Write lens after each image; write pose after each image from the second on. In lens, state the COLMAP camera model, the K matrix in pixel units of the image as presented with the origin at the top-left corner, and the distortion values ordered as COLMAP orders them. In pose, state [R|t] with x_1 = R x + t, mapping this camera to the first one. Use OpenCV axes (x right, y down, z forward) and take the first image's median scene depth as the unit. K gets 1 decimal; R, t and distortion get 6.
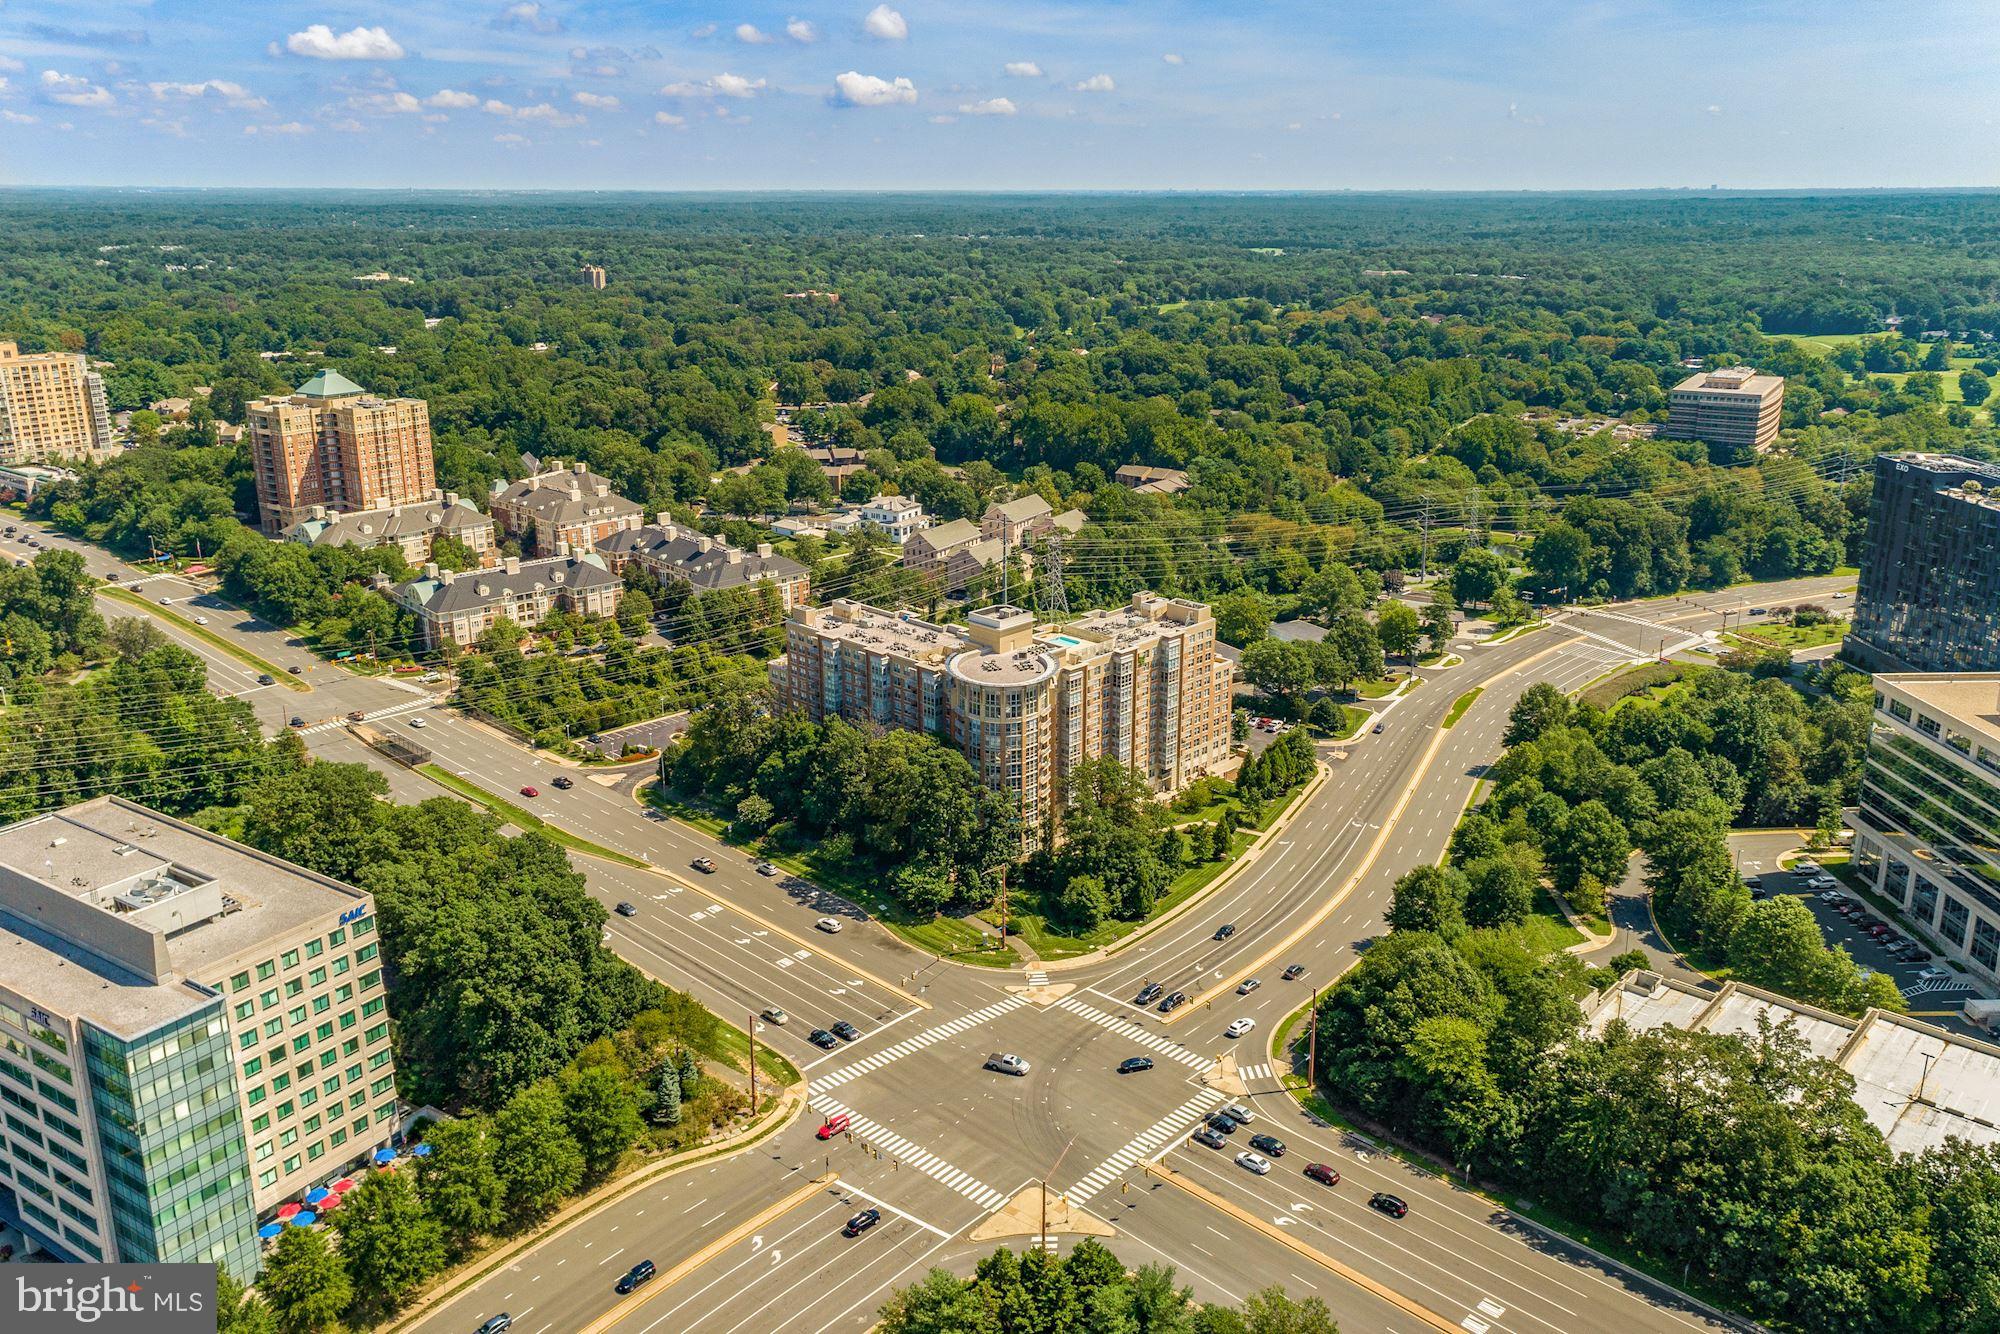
lens RADIAL K [[1477.9, 0, 996.5], [0, 1477.9, 605.6], [0, 0, 1]] dist [0.004007, 0.006696]
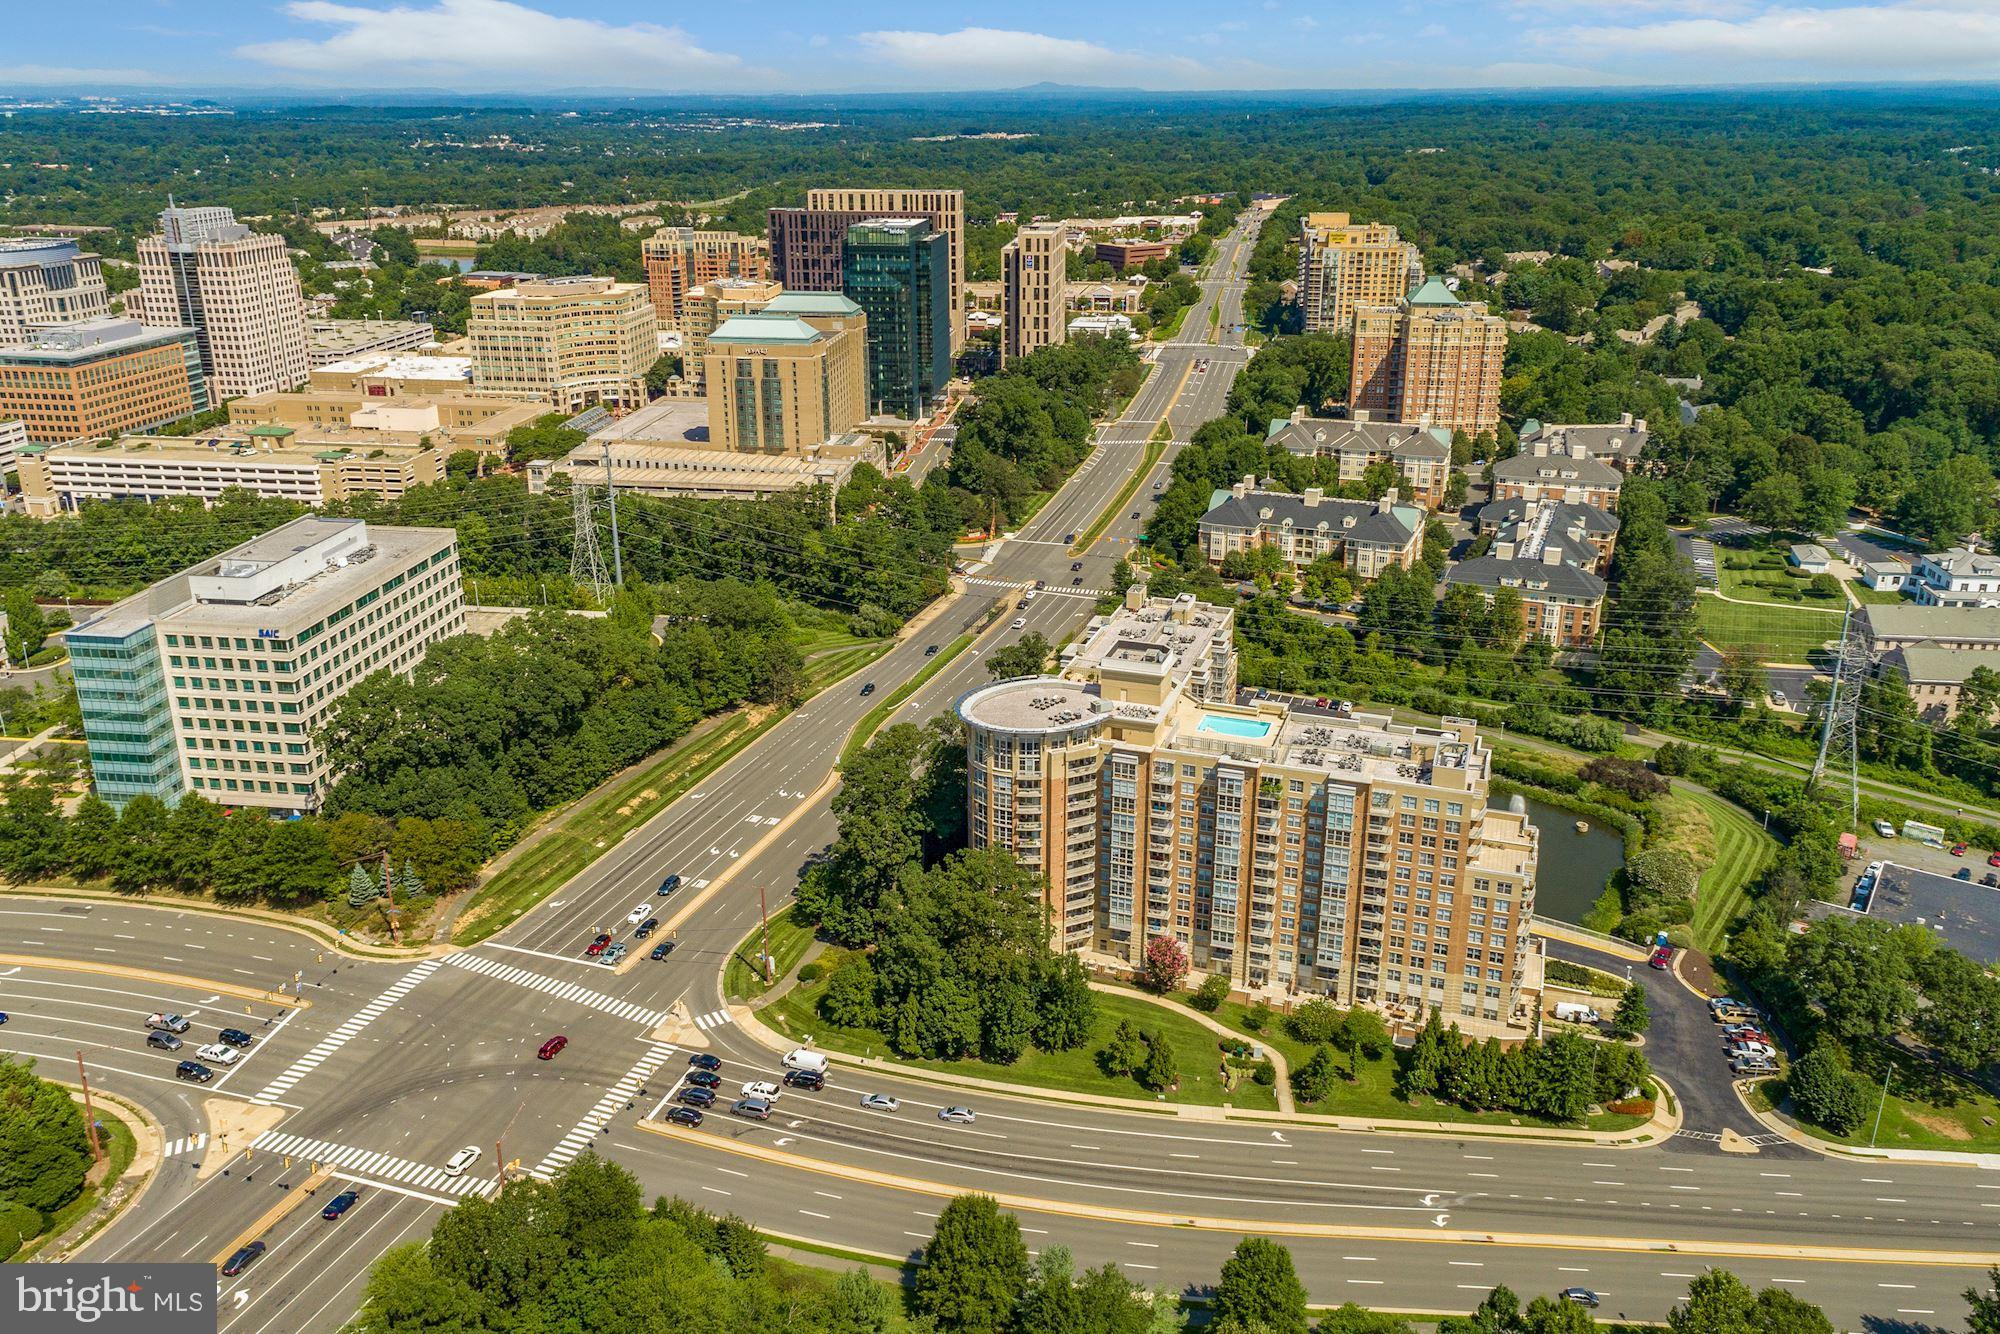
lens RADIAL K [[1500.3, 0, 999.5], [0, 1500.3, 610.6], [0, 0, 1]] dist [0.022016, 0.007723]
pose [[0.422405, 0.291404, -0.858288, 0.347431], [-0.241536, 0.948861, 0.203283, -0.085359], [0.873633, 0.121439, 0.471188, 0.318517]]
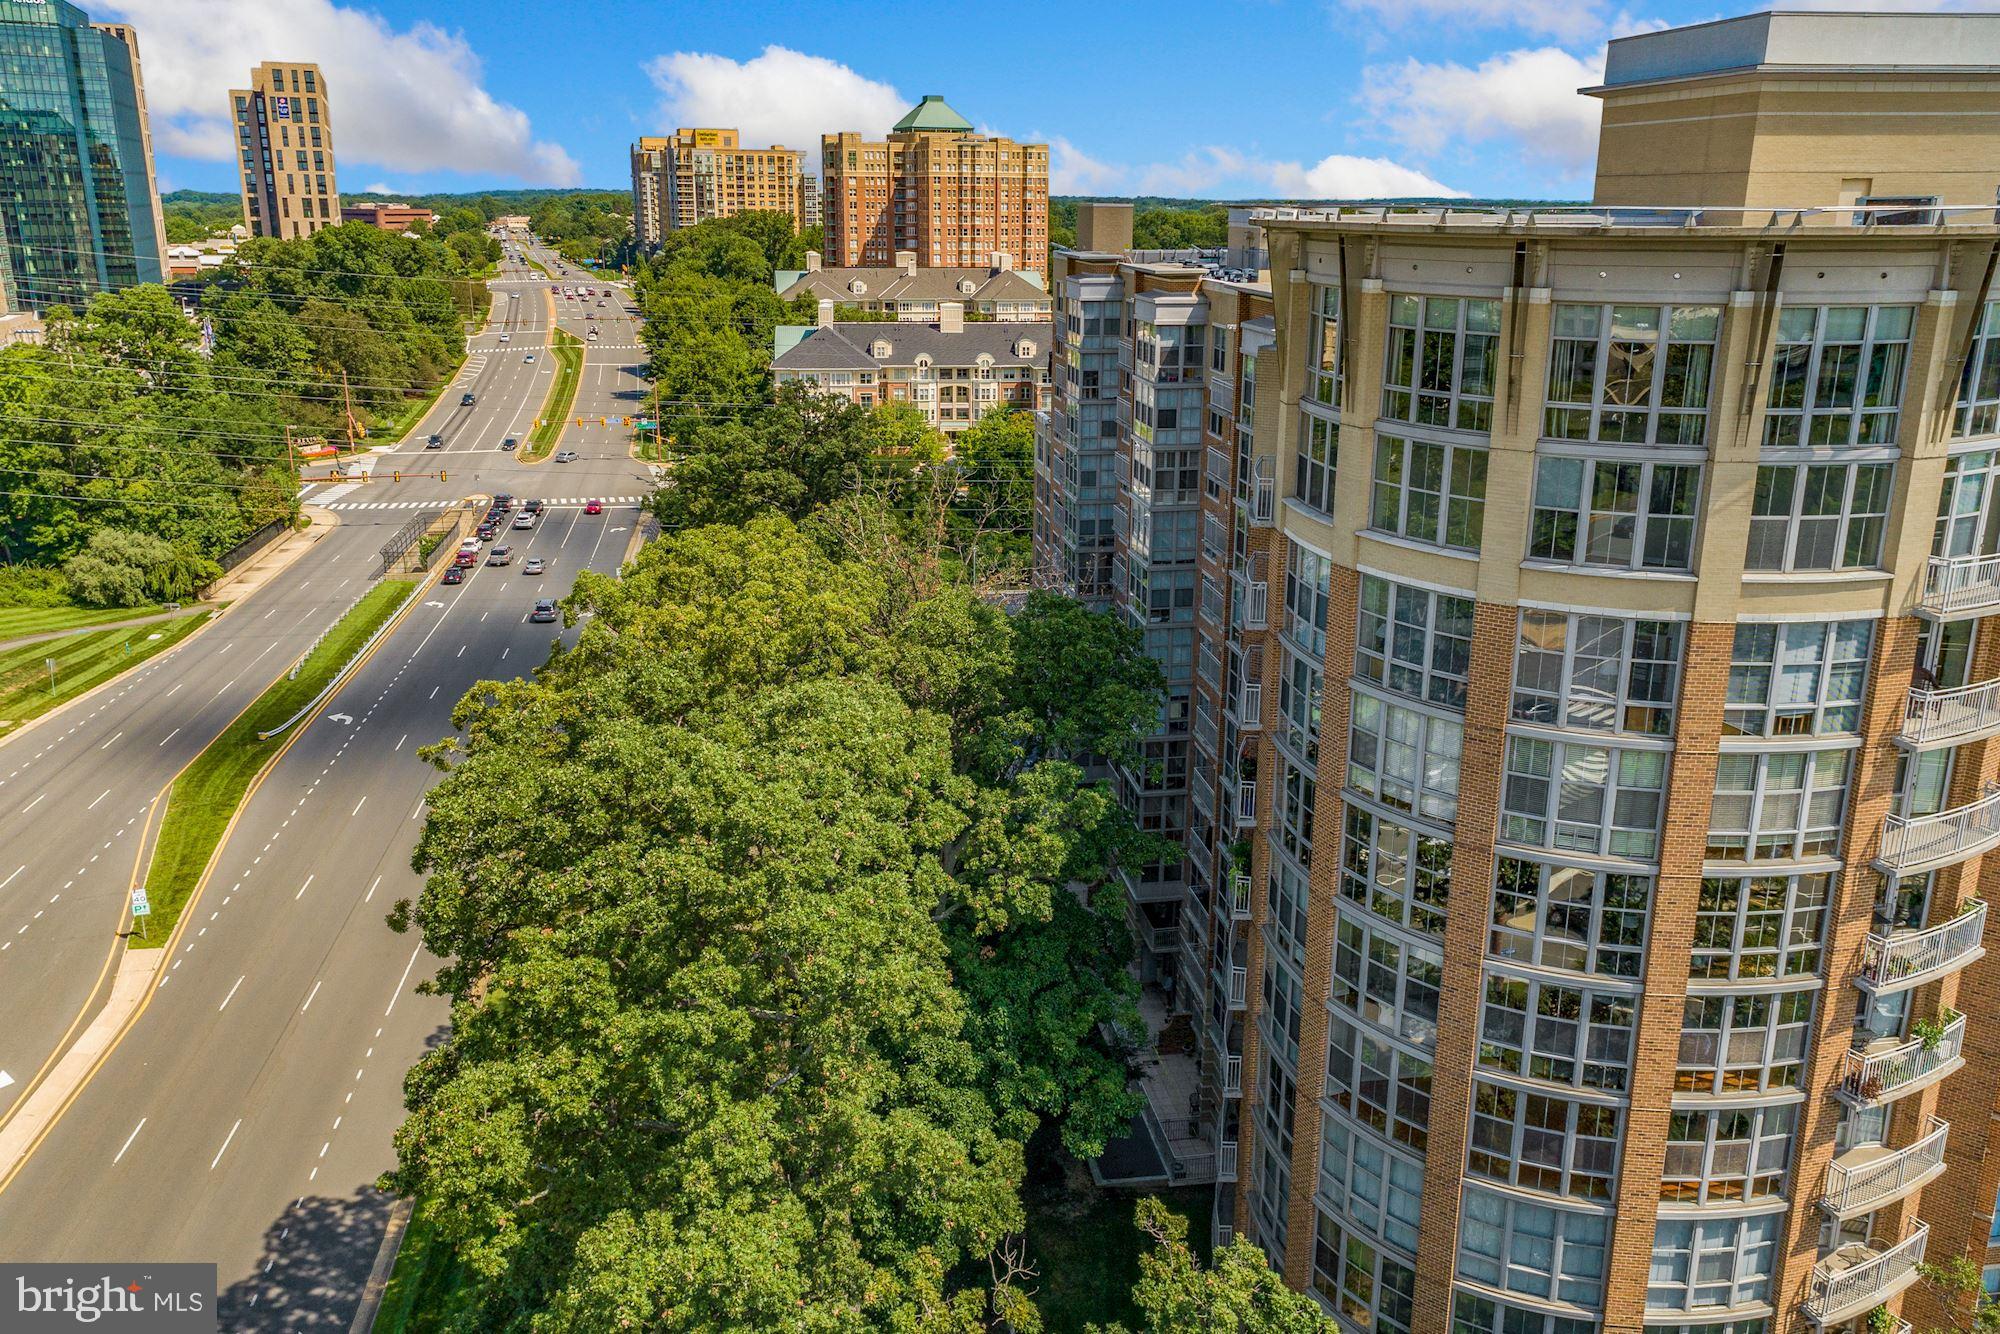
lens RADIAL K [[1525.1, 0, 1001.3], [0, 1525.1, 607.2], [0, 0, 1]] dist [0.027031, 0.009744]
pose [[0.807481, 0.162094, -0.567186, 0.020421], [-0.167362, 0.984948, 0.043218, 0.041686], [0.565654, 0.060028, 0.822455, 0.452281]]
